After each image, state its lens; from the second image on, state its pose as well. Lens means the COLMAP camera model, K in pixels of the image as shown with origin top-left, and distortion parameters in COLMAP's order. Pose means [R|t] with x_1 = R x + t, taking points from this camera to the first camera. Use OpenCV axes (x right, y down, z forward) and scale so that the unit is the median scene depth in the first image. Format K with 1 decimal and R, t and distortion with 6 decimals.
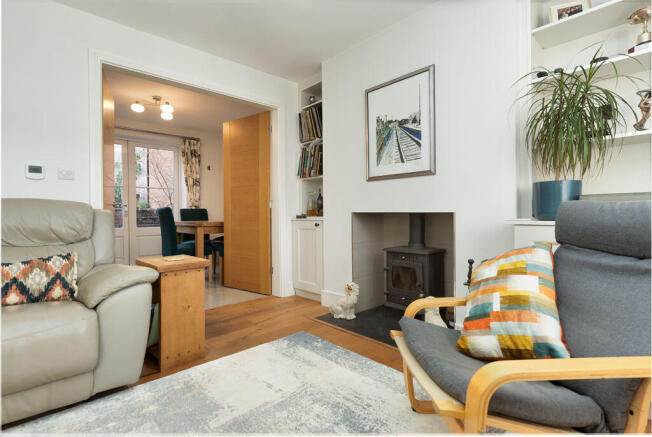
lens RADIAL K [[316.4, 0, 329.6], [0, 316.4, 217.4], [0, 0, 1]] dist [0.000833, -0.003062]
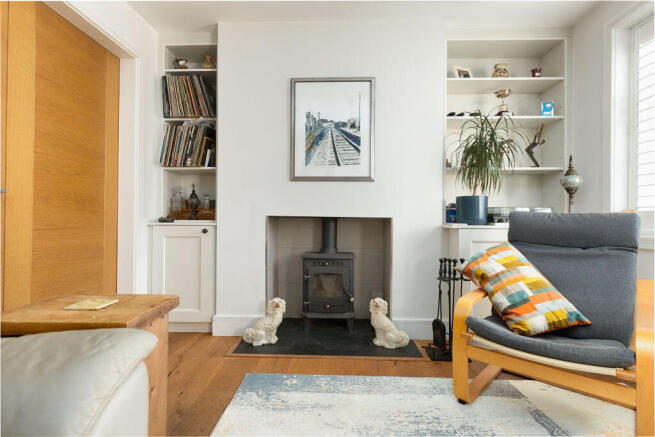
lens RADIAL K [[317.9, 0, 327.0], [0, 317.9, 218.2], [0, 0, 1]] dist [0.000833, -0.003062]
pose [[0.711205, 0.015509, 0.702813, -0.465884], [-0.006469, 0.999859, -0.015517, 0.003590], [-0.702955, 0.006489, 0.711205, 0.319632]]
